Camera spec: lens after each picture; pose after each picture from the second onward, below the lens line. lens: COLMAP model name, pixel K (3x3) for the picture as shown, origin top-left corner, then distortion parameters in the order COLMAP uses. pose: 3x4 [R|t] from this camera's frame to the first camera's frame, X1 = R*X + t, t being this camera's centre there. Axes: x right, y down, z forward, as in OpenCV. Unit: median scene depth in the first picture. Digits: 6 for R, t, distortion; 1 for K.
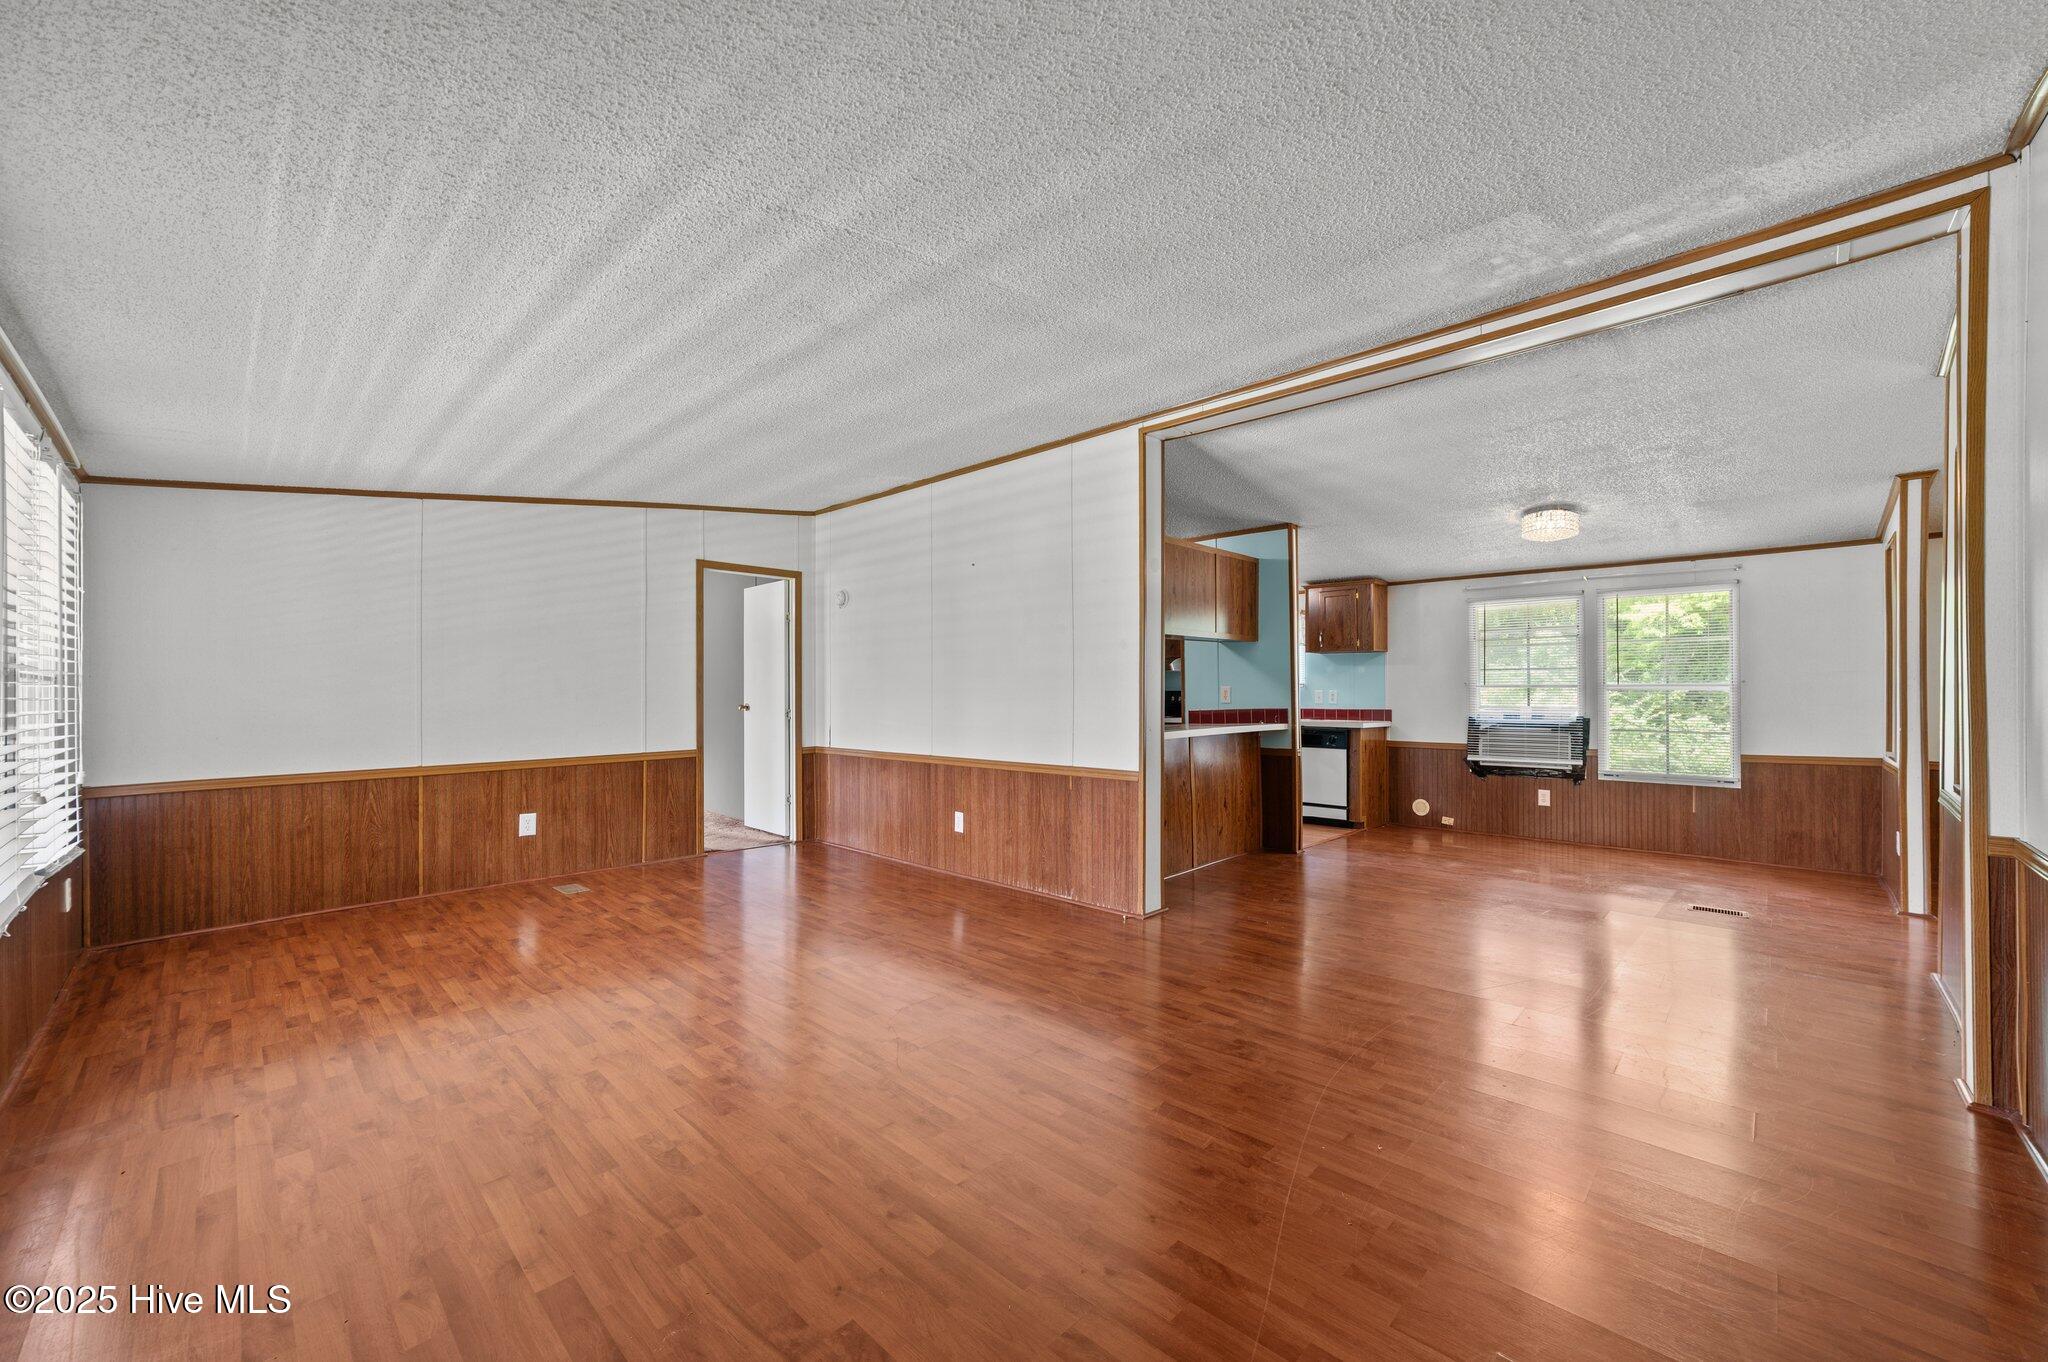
lens RADIAL K [[788.2, 0, 1033.8], [0, 788.2, 691.8], [0, 0, 1]] dist [-0.002779, 0.000237]
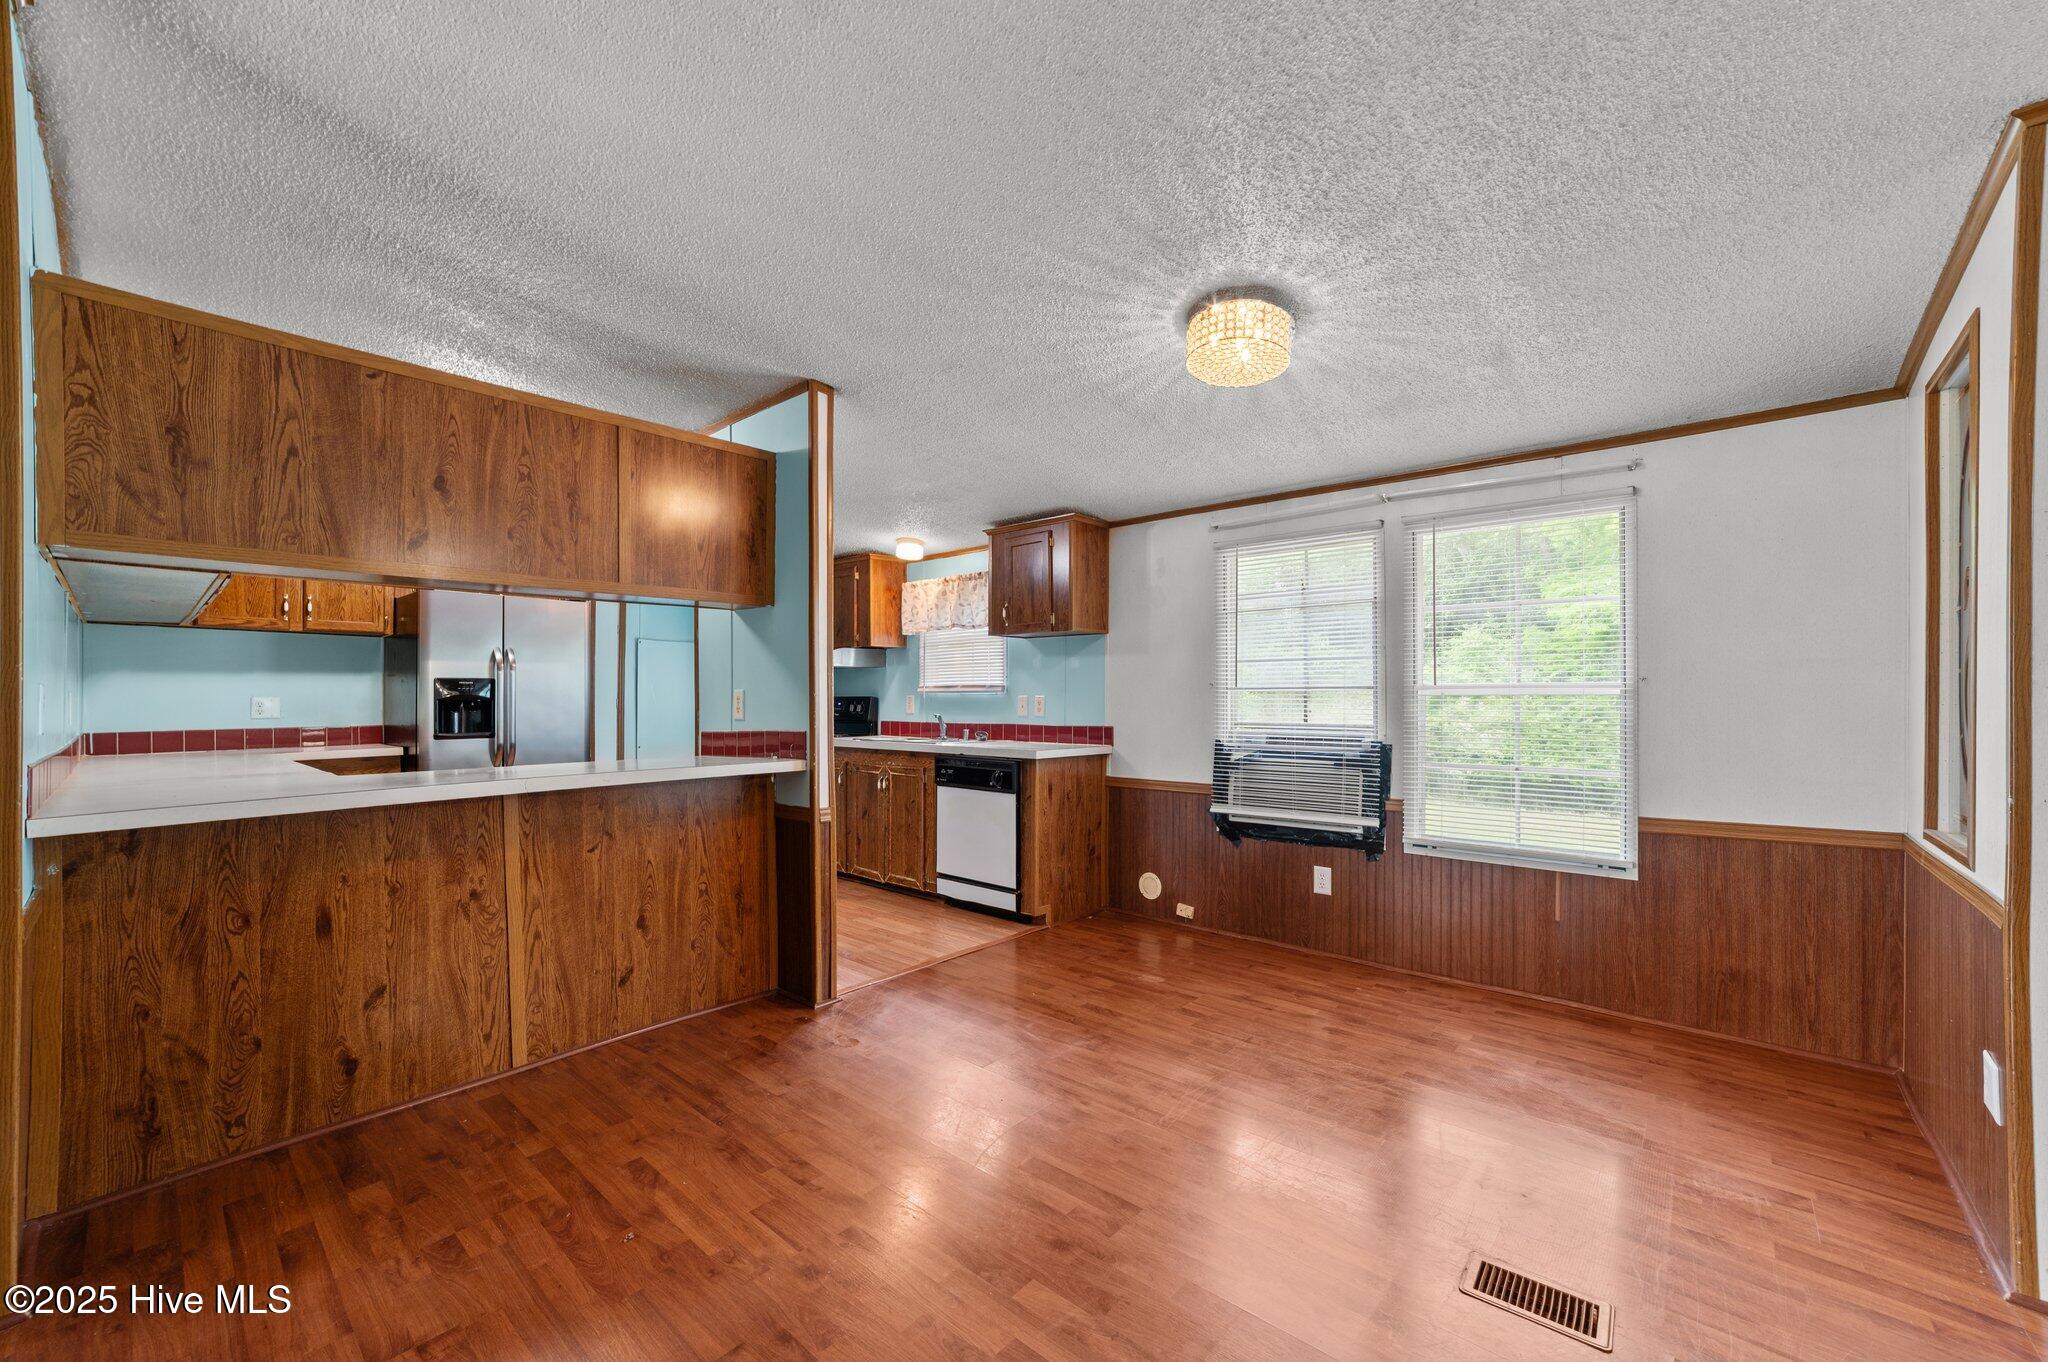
lens RADIAL K [[791.0, 0, 1023.7], [0, 791.0, 701.2], [0, 0, 1]] dist [-0.030946, 0.009043]
pose [[0.999485, -0.001267, 0.032072, 0.407487], [0.001024, 0.999971, 0.007589, -0.002339], [-0.032080, -0.007552, 0.999457, 0.426331]]
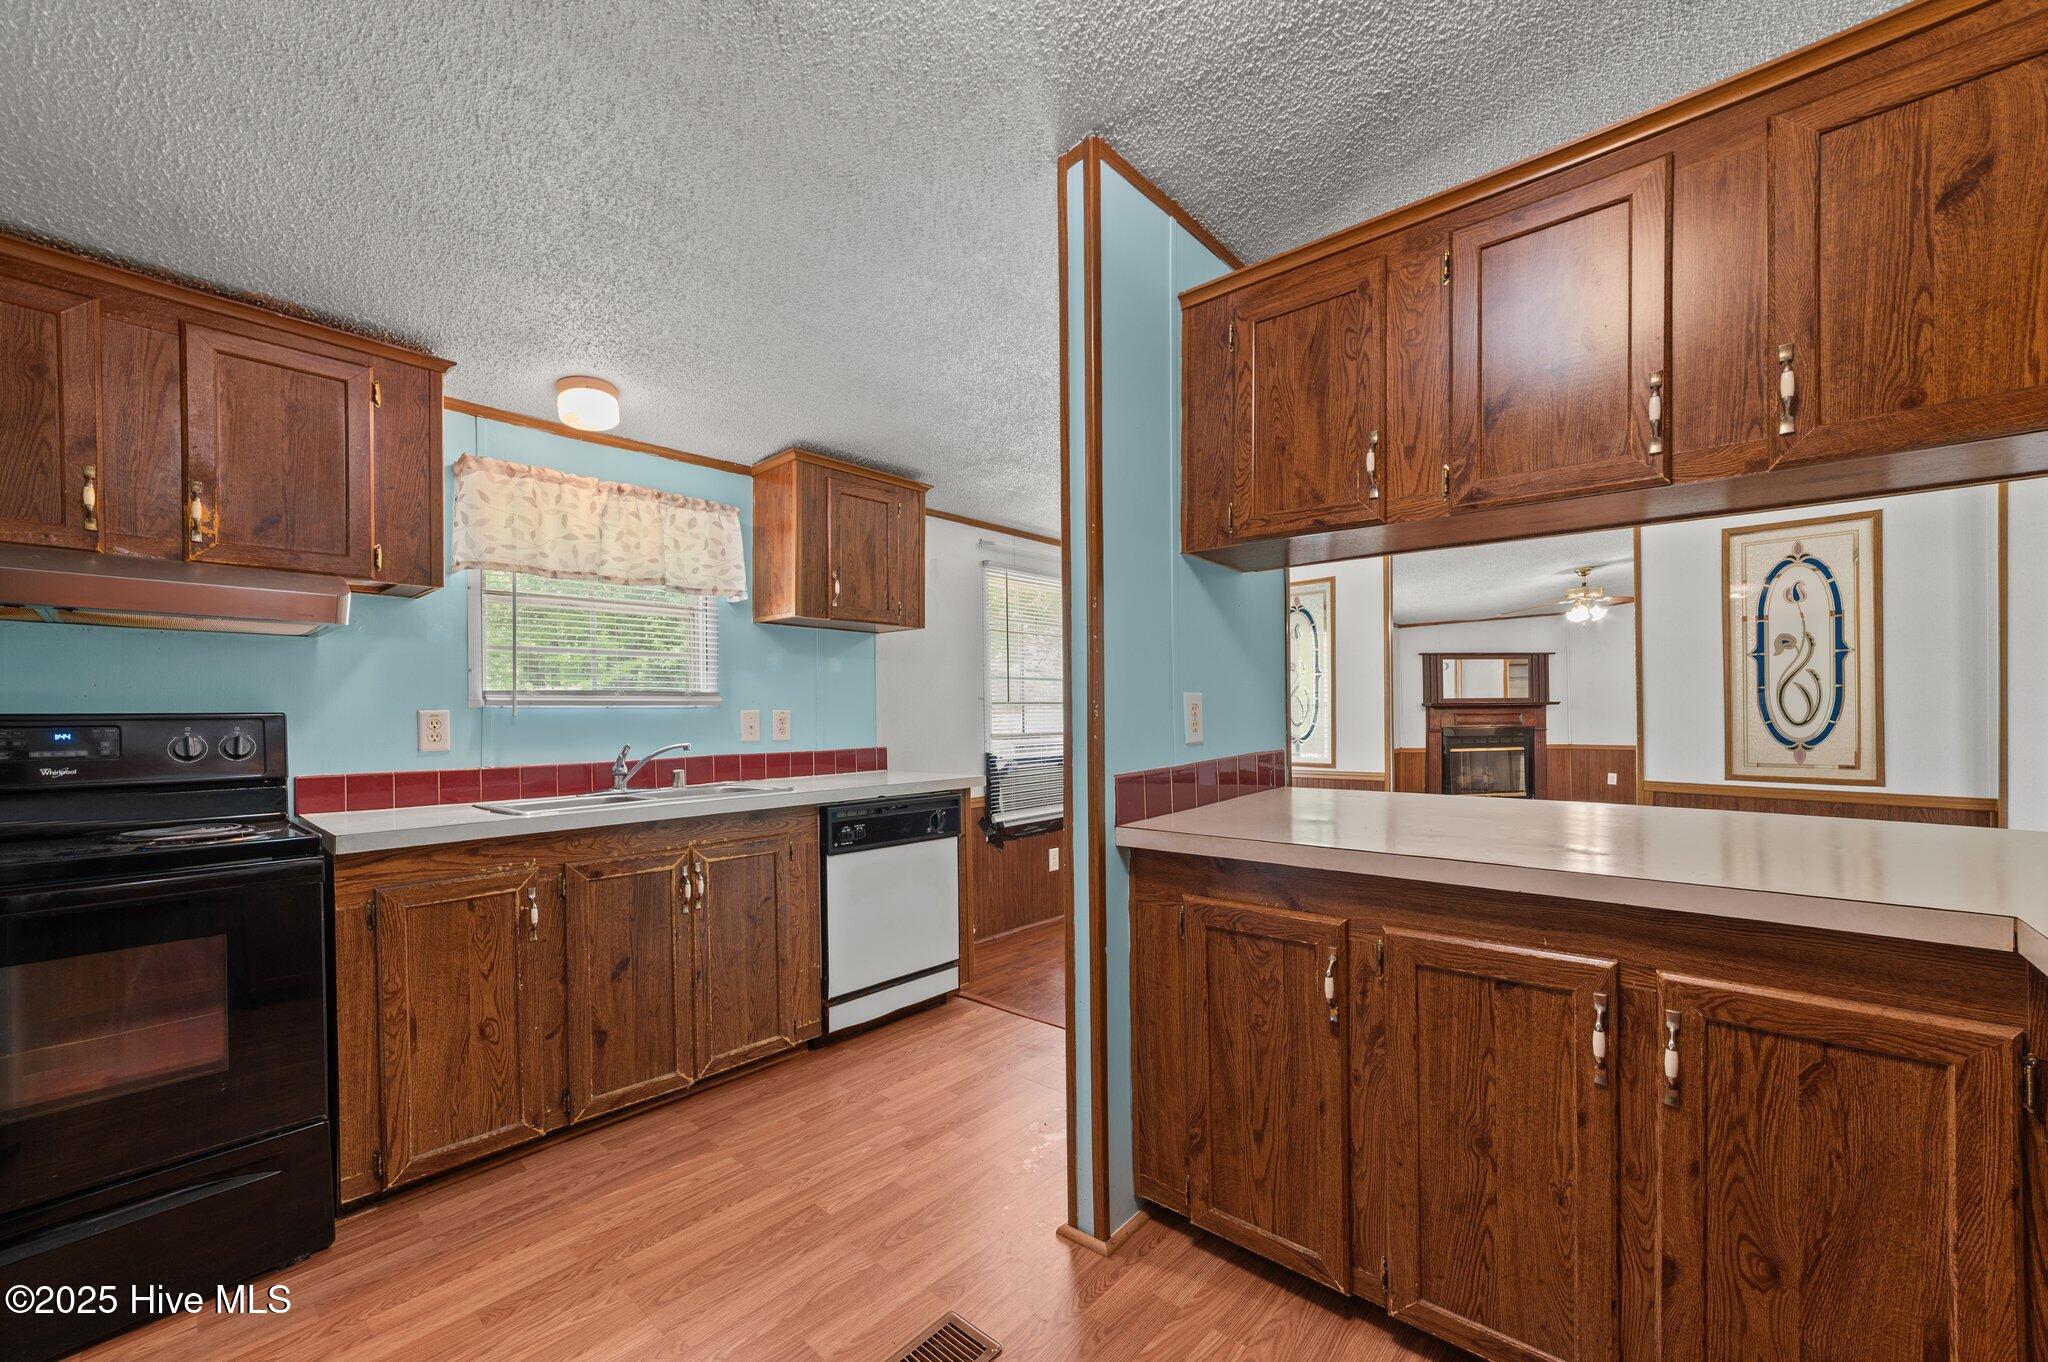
lens RADIAL K [[791.0, 0, 1023.7], [0, 791.0, 701.2], [0, 0, 1]] dist [-0.030946, 0.009043]
pose [[-0.006949, 0.014377, 0.999872, -0.075847], [0.005032, 0.999884, -0.014343, 0.000131], [-0.999963, 0.004932, -0.007020, 1.023907]]
